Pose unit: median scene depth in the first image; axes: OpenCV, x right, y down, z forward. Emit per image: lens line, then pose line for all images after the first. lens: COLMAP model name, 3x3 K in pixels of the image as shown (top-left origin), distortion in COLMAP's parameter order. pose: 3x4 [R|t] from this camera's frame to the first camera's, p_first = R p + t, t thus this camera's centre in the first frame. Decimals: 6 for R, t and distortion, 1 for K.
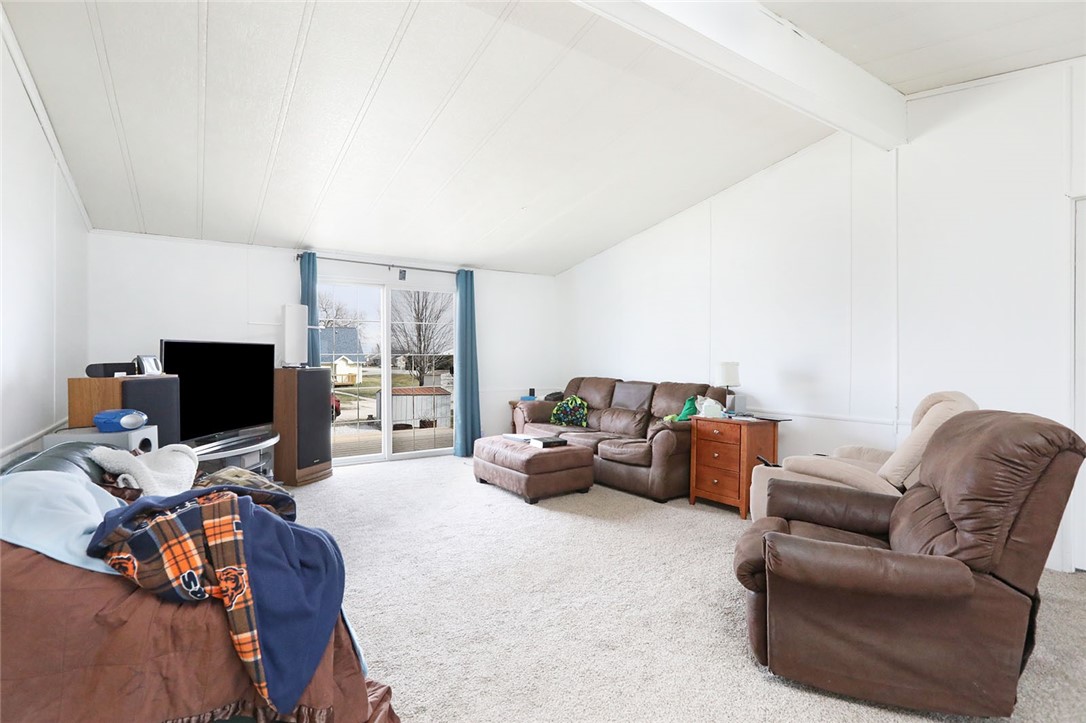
lens RADIAL K [[516.7, 0, 548.4], [0, 516.7, 359.1], [0, 0, 1]] dist [-0.010822, 0.002173]
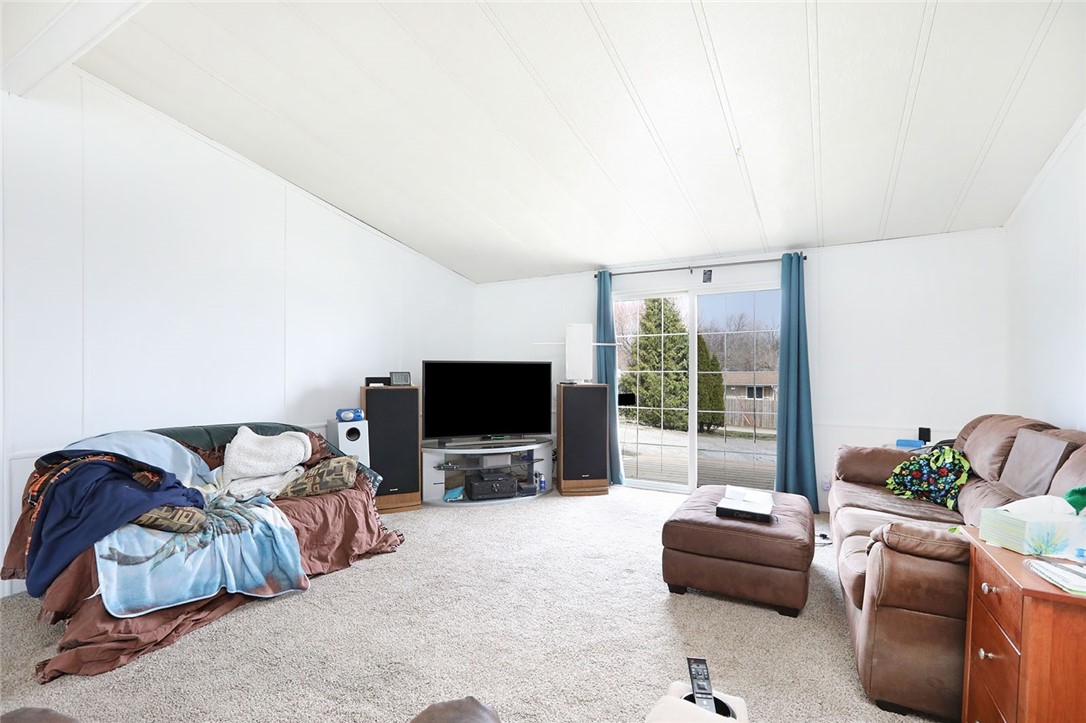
lens RADIAL K [[516.7, 0, 538.0], [0, 516.7, 377.8], [0, 0, 1]] dist [-0.010822, 0.002173]
pose [[0.422666, 0.007998, -0.906250, 0.394000], [-0.007199, 0.999959, 0.005468, -0.000992], [0.906257, 0.004213, 0.422706, 0.436903]]
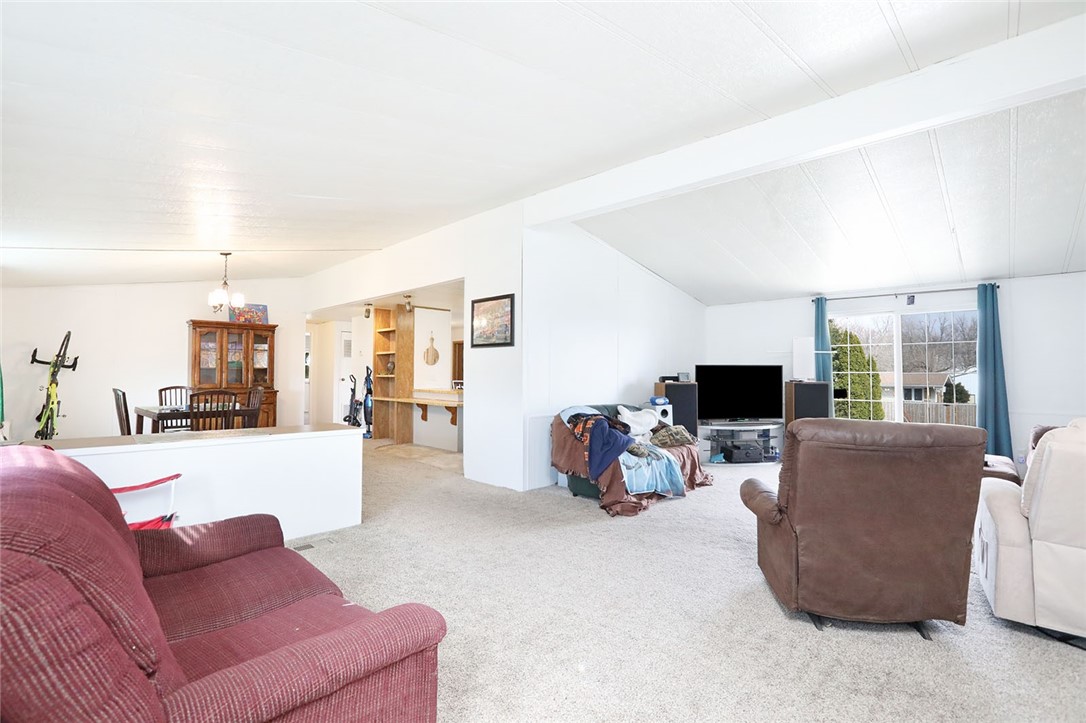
lens RADIAL K [[516.7, 0, 541.5], [0, 516.7, 362.7], [0, 0, 1]] dist [-0.010822, 0.002173]
pose [[0.222650, -0.020887, -0.974675, 0.672108], [-0.007264, 0.999707, -0.023083, 0.002488], [0.974871, 0.012219, 0.222434, -0.018988]]
